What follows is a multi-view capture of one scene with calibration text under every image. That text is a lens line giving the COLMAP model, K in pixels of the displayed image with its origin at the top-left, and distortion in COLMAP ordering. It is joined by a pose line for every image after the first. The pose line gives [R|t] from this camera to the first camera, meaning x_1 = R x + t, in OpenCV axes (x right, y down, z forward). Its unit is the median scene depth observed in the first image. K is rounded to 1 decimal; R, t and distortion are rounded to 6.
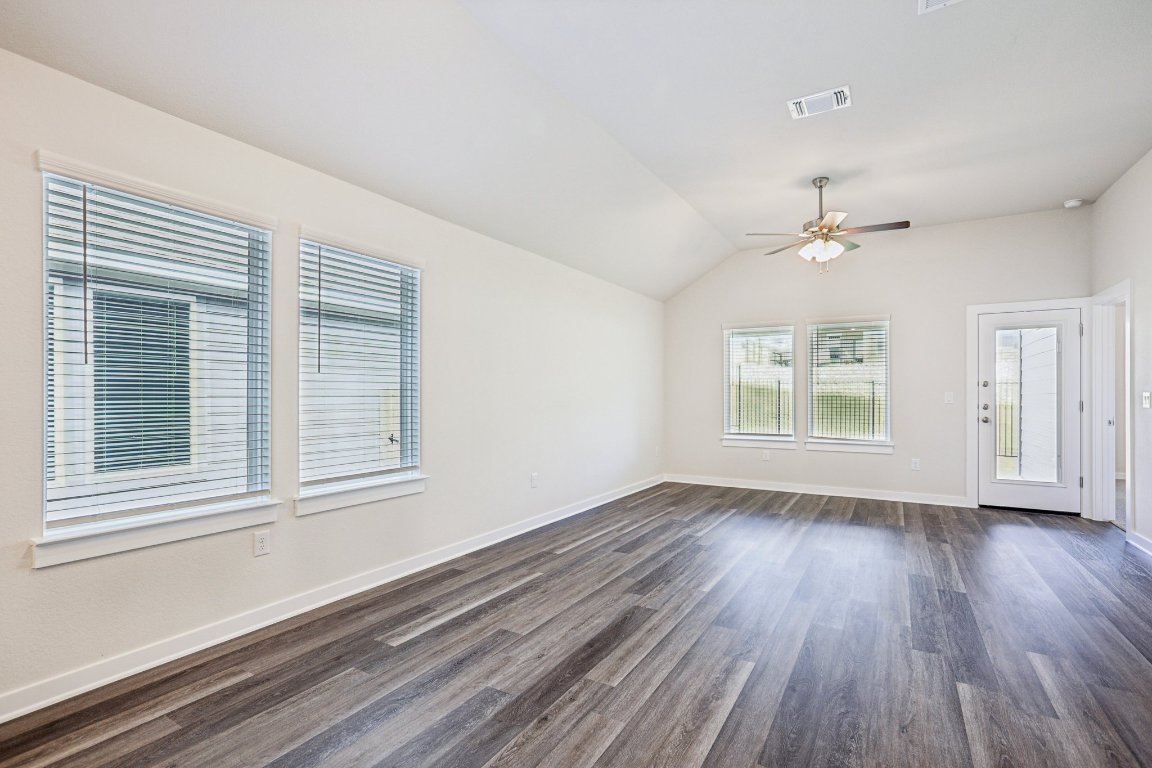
lens RADIAL K [[542.6, 0, 573.8], [0, 542.6, 392.3], [0, 0, 1]] dist [-0.009512, 0.004375]
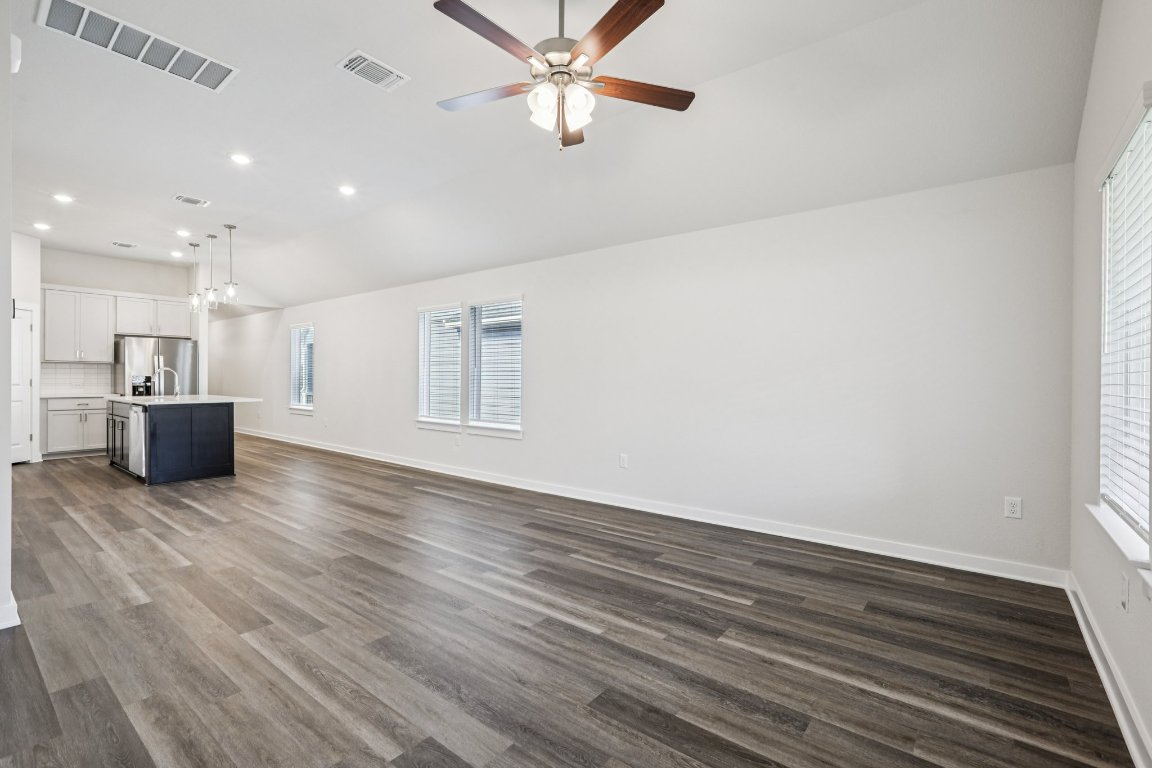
lens RADIAL K [[517.9, 0, 591.7], [0, 517.9, 381.2], [0, 0, 1]] dist [-0.025338, 0.010013]
pose [[-0.120444, -0.001595, -0.992719, 1.429753], [-0.002109, 0.999997, -0.001350, 0.013779], [0.992718, 0.001931, -0.120447, 1.632790]]
